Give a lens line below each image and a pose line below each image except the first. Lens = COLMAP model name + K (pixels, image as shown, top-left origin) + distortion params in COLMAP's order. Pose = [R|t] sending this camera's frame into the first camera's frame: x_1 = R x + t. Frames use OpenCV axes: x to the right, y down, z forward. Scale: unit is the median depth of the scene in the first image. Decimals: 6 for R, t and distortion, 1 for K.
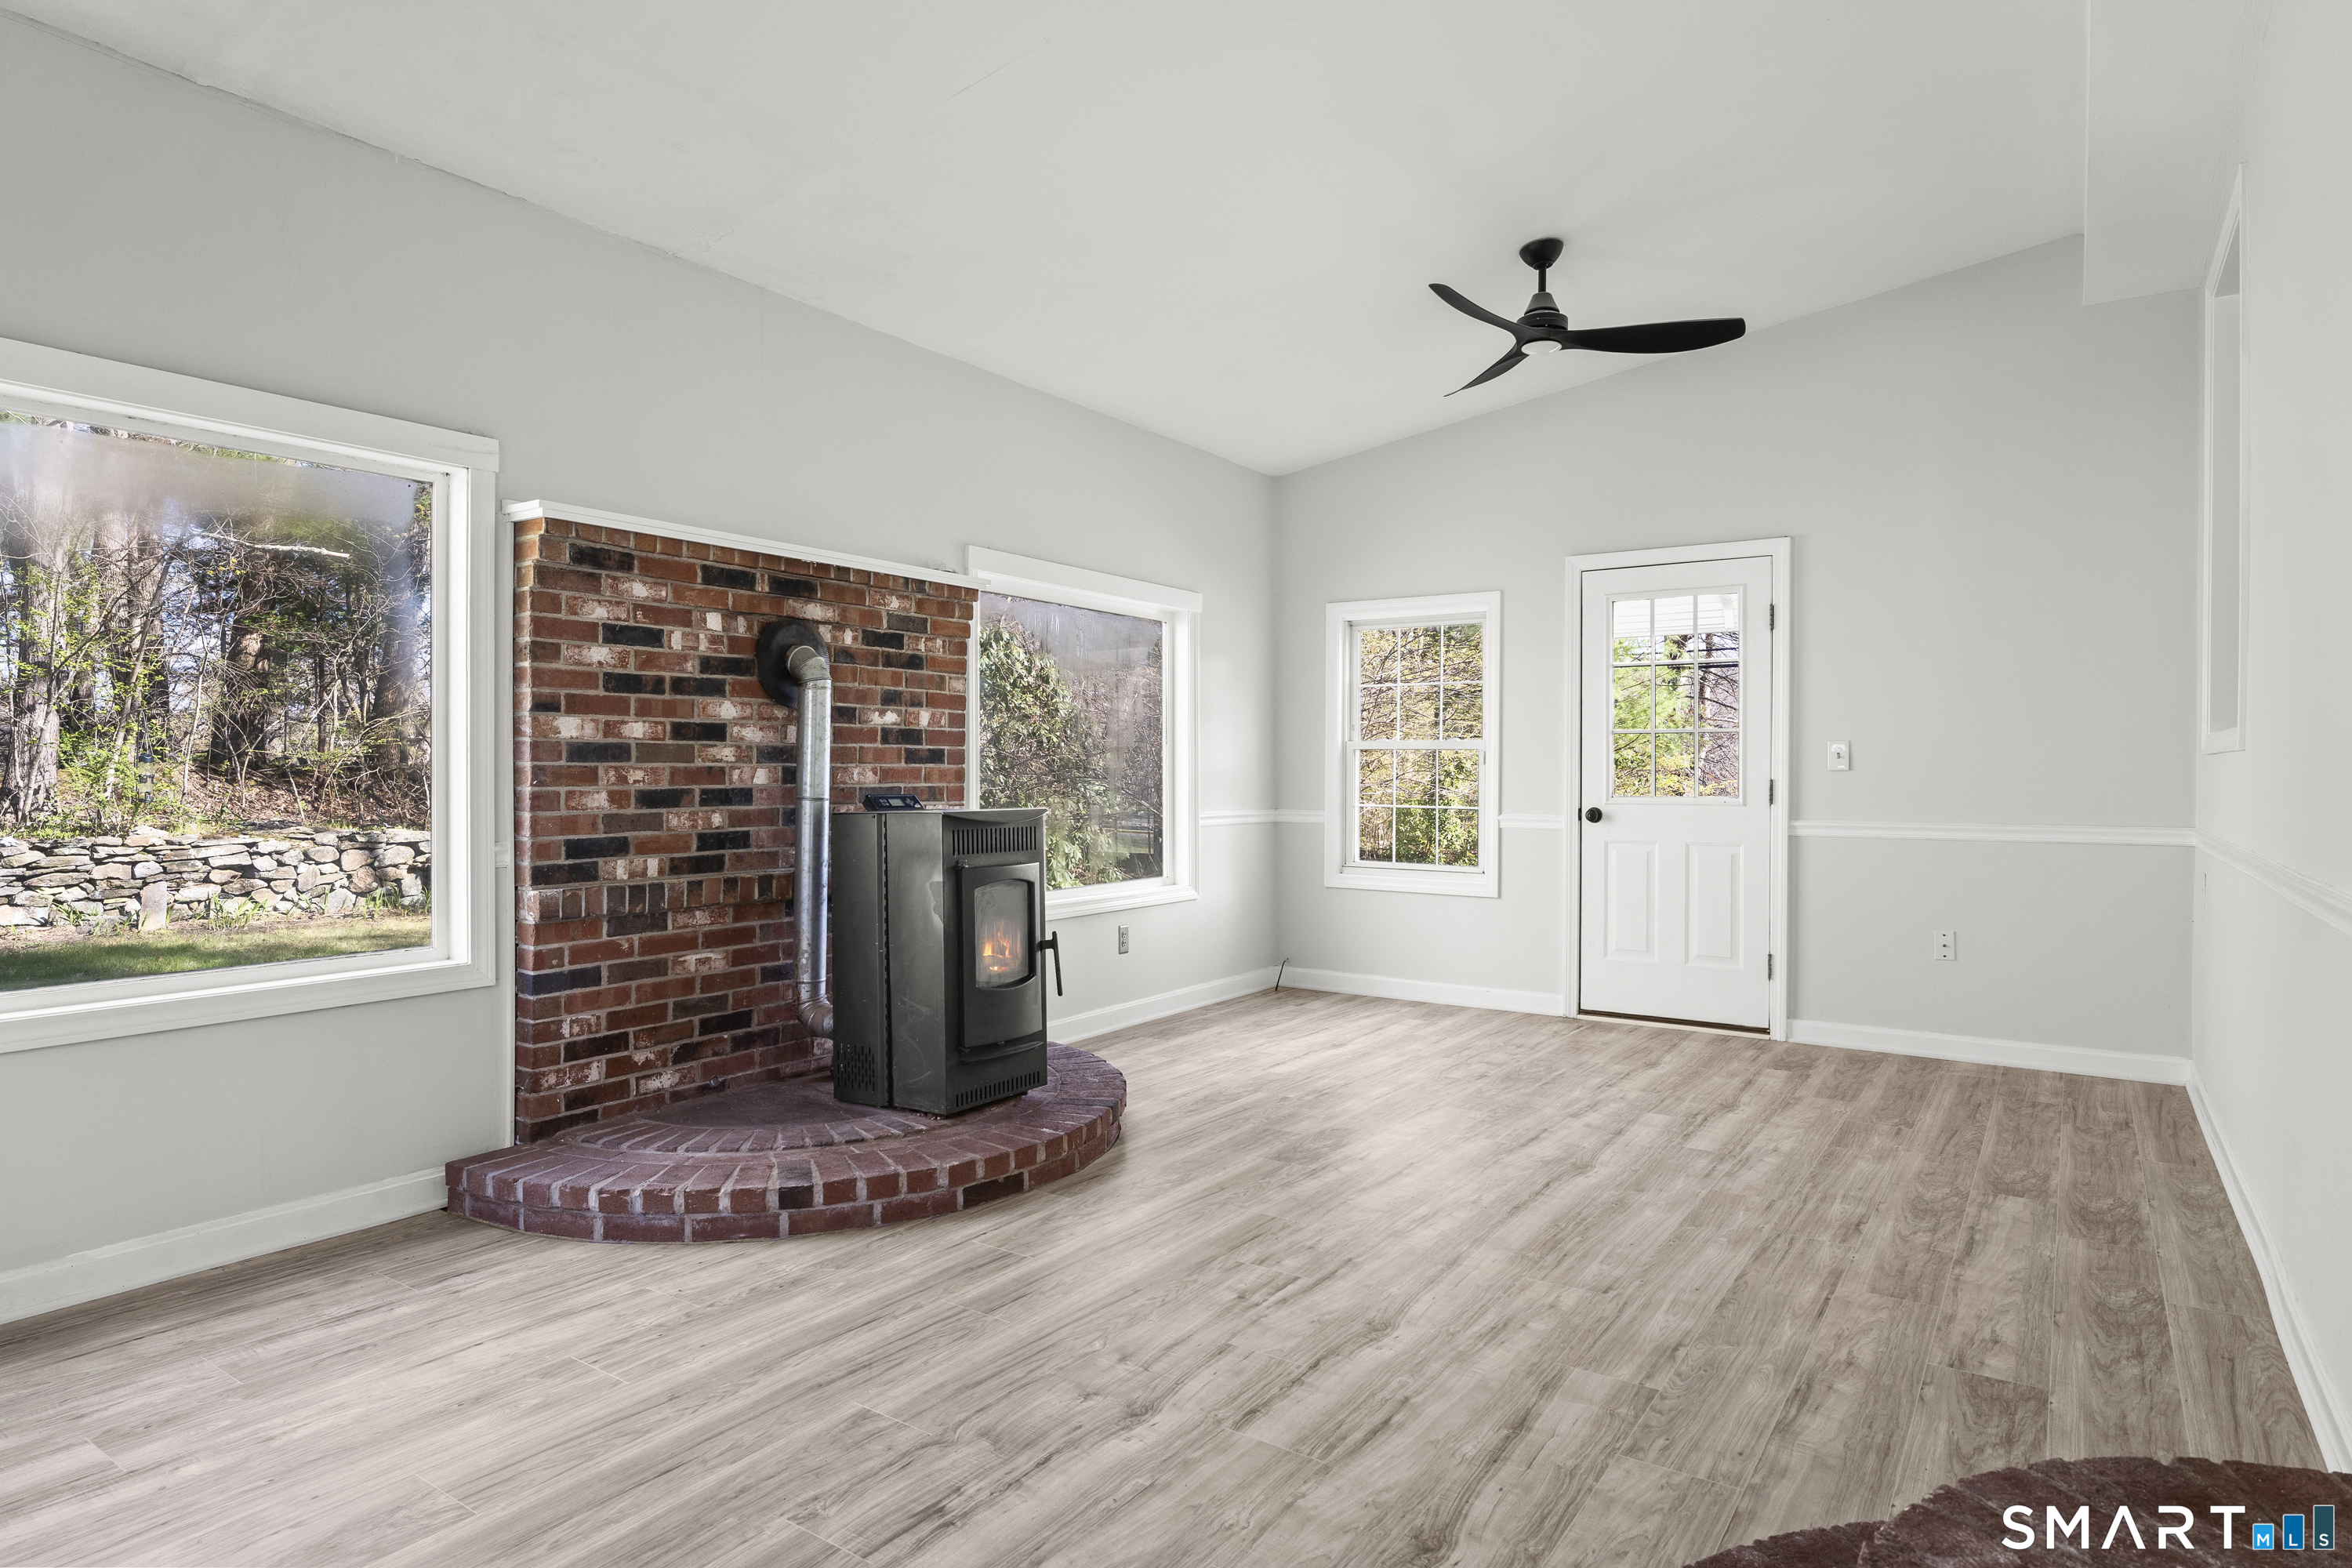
lens RADIAL K [[1307.4, 0, 1176.0], [0, 1307.4, 784.0], [0, 0, 1]] dist [-0.018685, 0.001732]
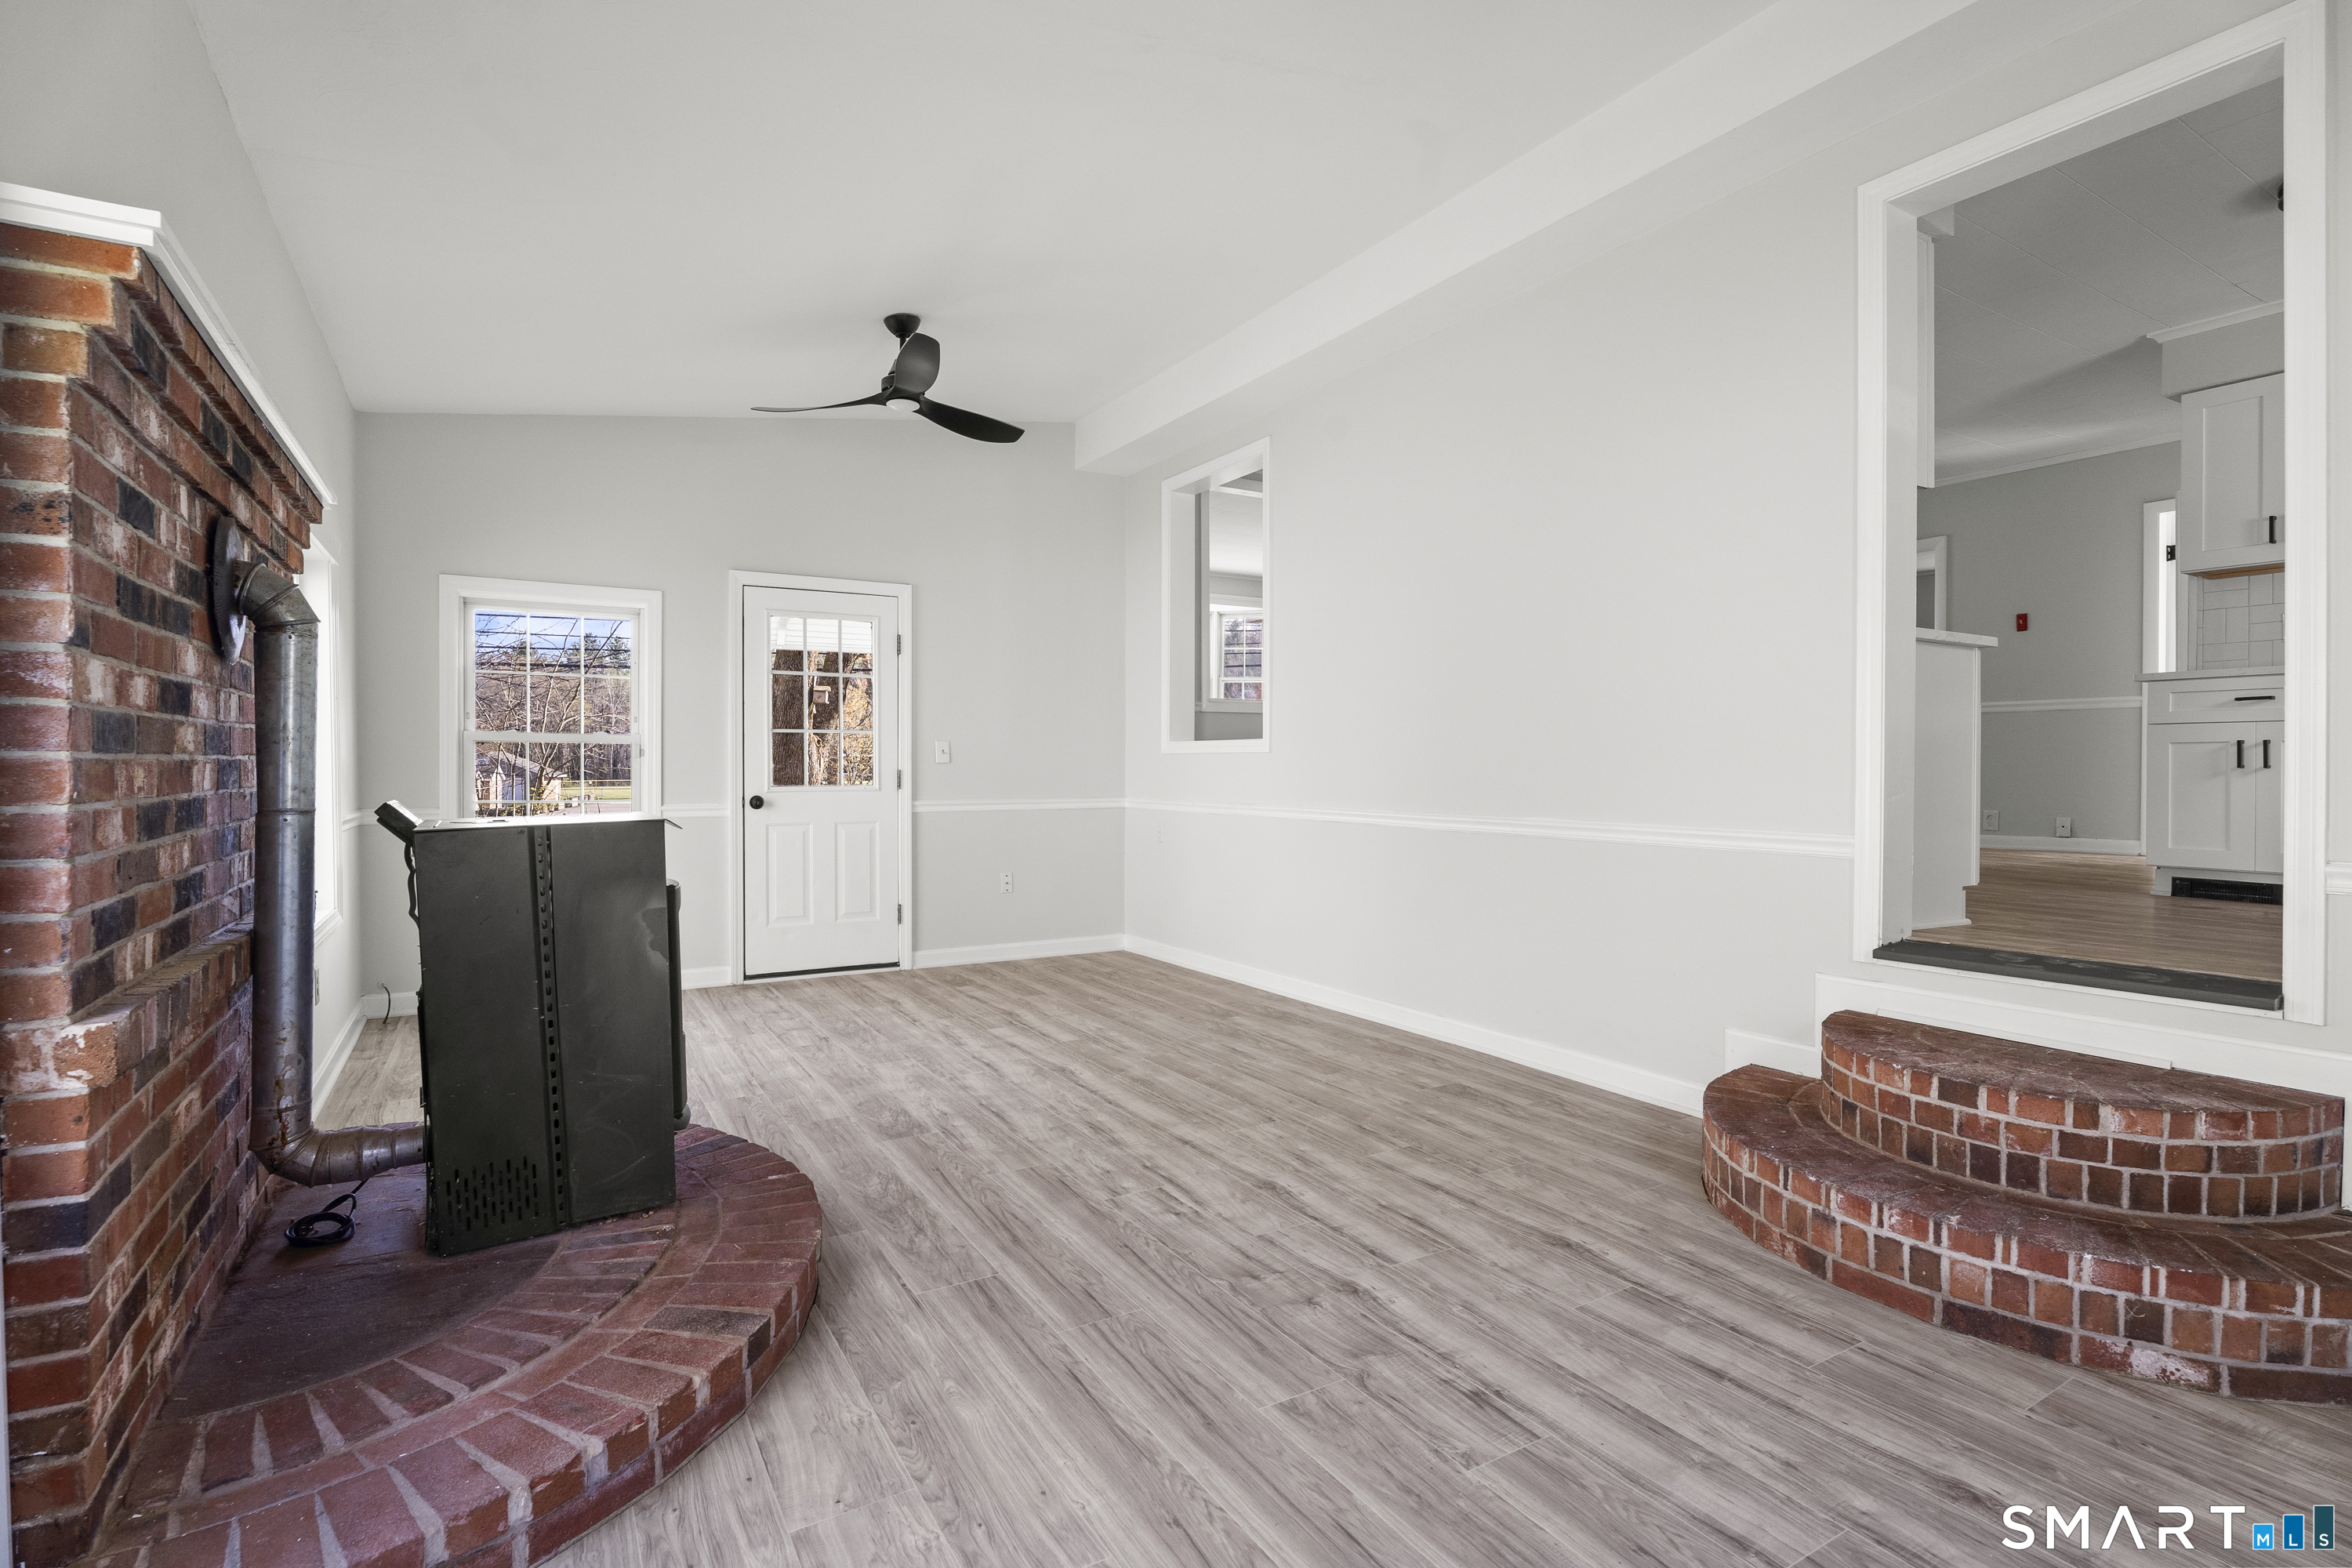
lens RADIAL K [[1094.8, 0, 1176.0], [0, 1094.8, 784.0], [0, 0, 1]] dist [-0.020369, 0.000554]
pose [[0.421129, -0.018045, 0.906821, -0.636463], [0.008859, 0.999836, 0.015782, -0.006498], [-0.906958, 0.001387, 0.421219, 0.447825]]
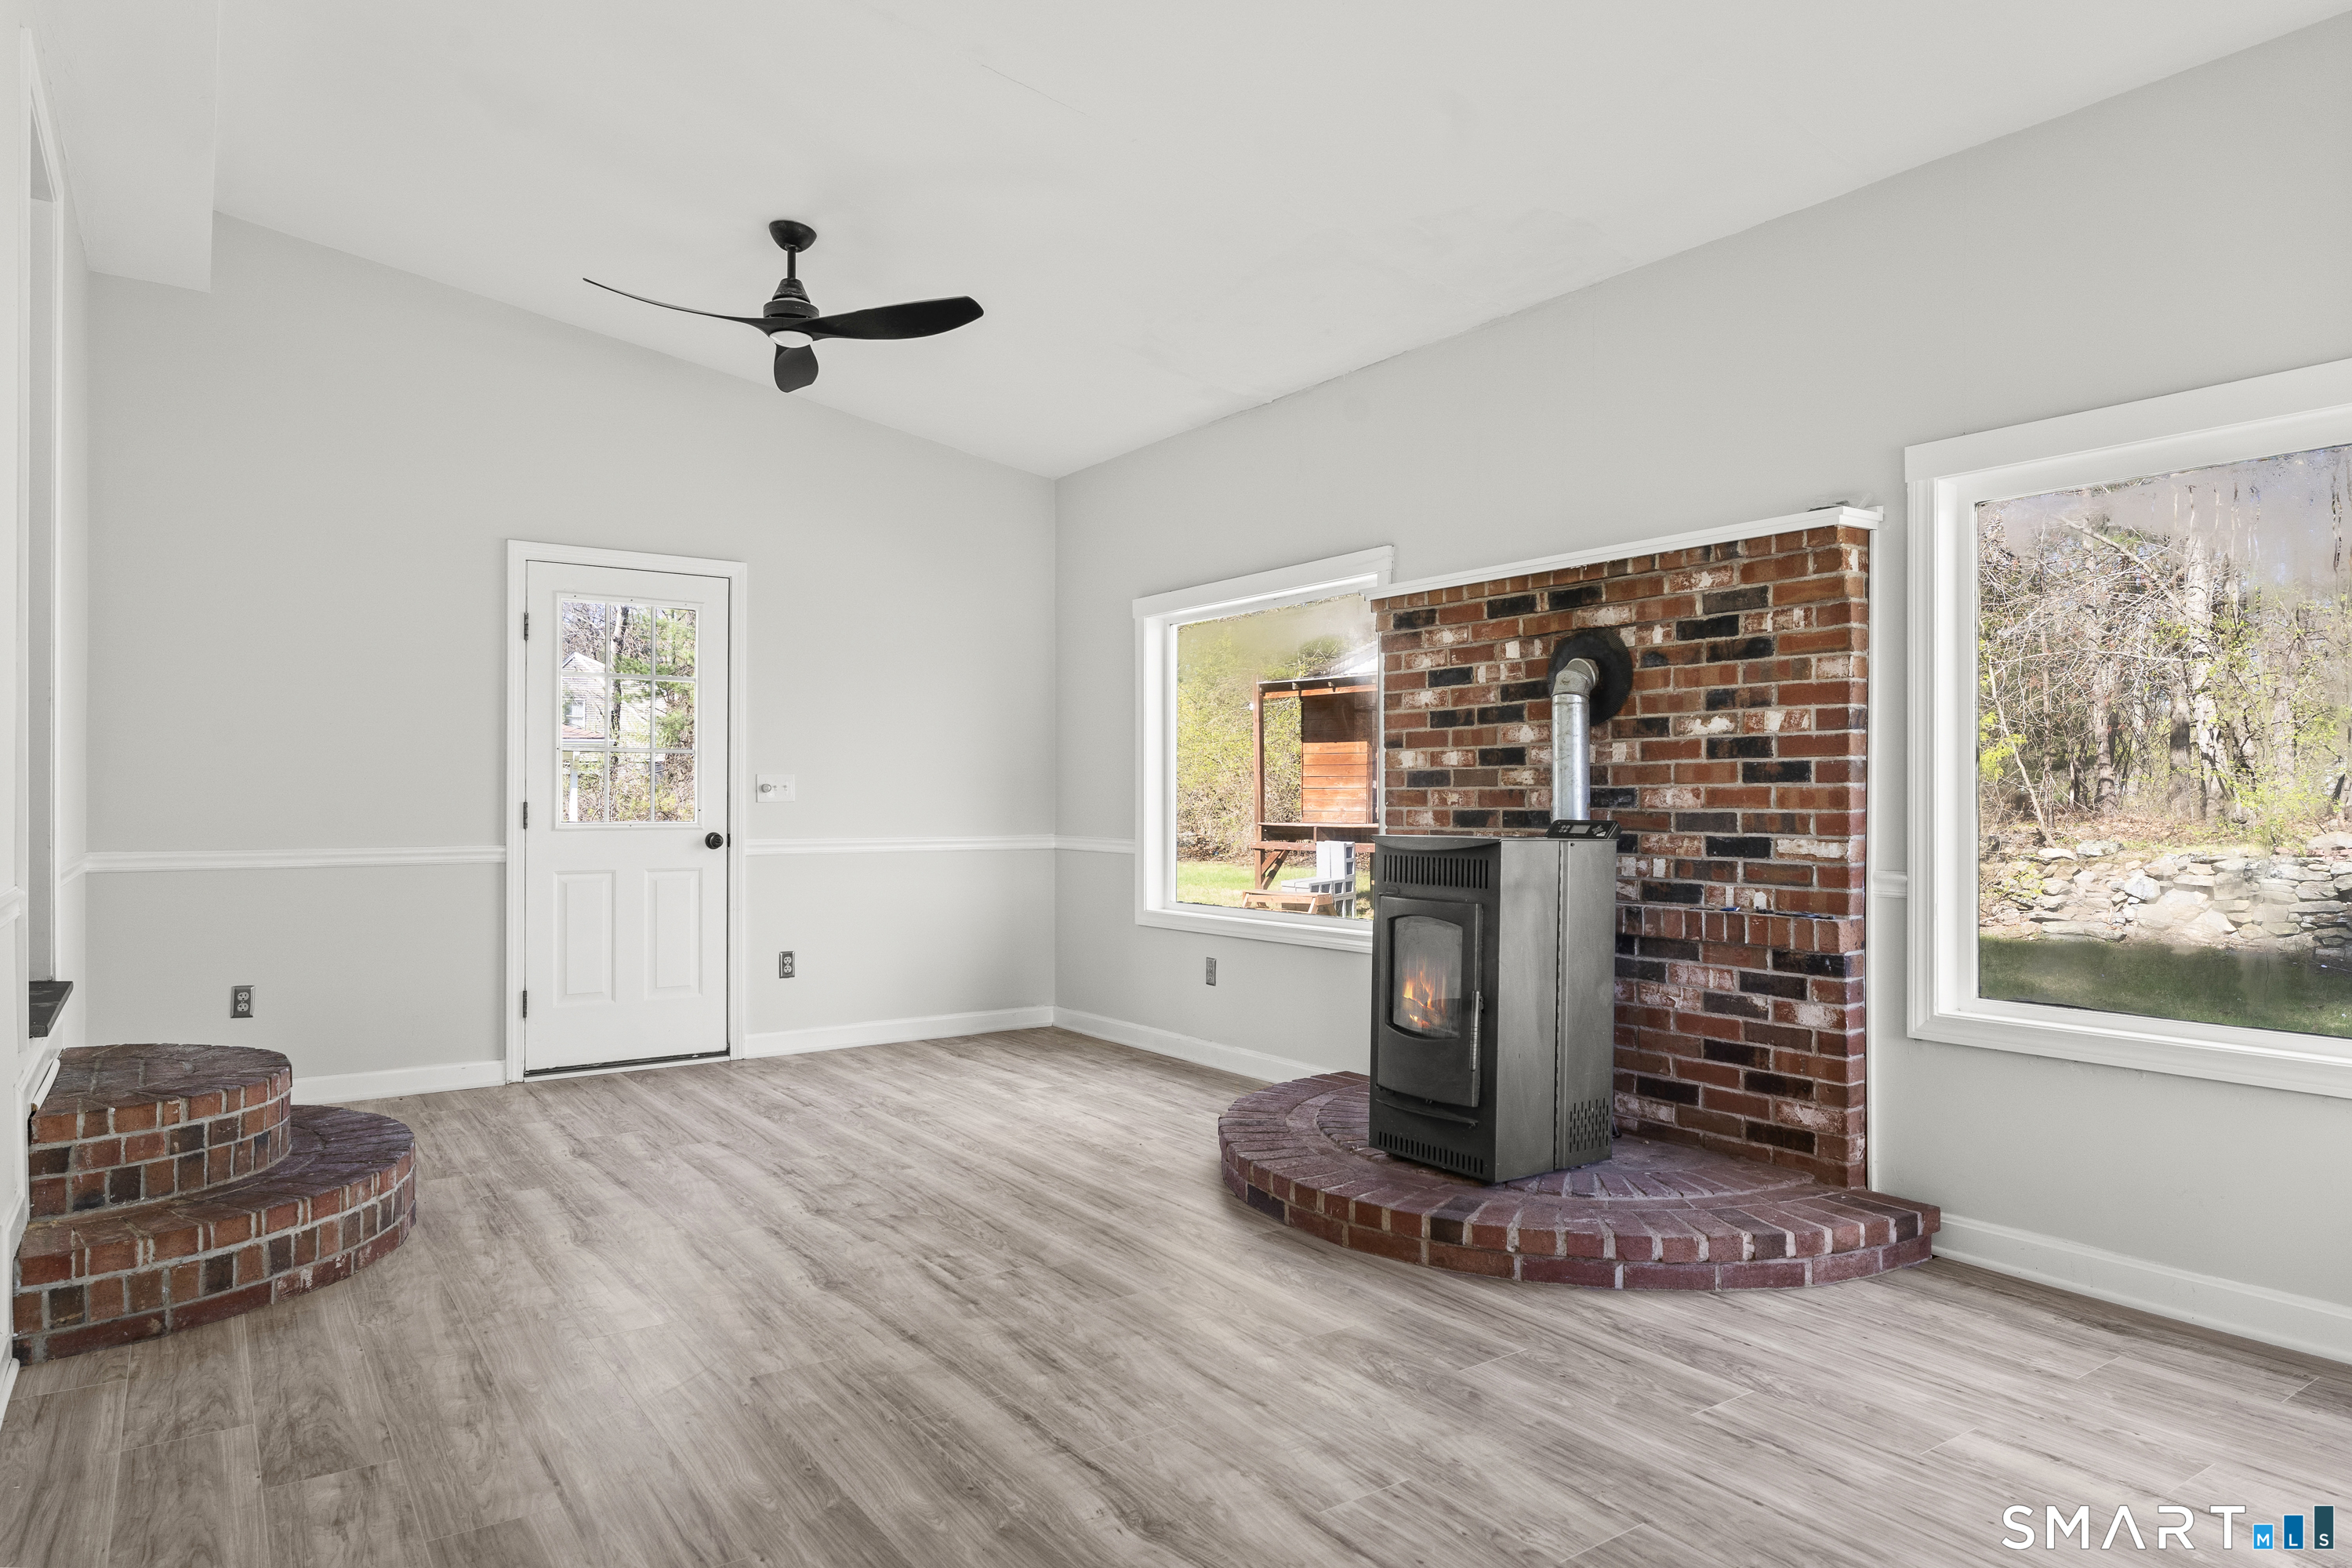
lens RADIAL K [[1455.2, 0, 1169.9], [0, 1455.2, 792.8], [0, 0, 1]] dist [-0.025578, 0.001627]
pose [[-0.360860, -0.005294, -0.932605, 0.883565], [-0.009358, 0.999954, -0.002055, -0.006160], [0.932573, 0.007986, -0.360893, 1.245491]]
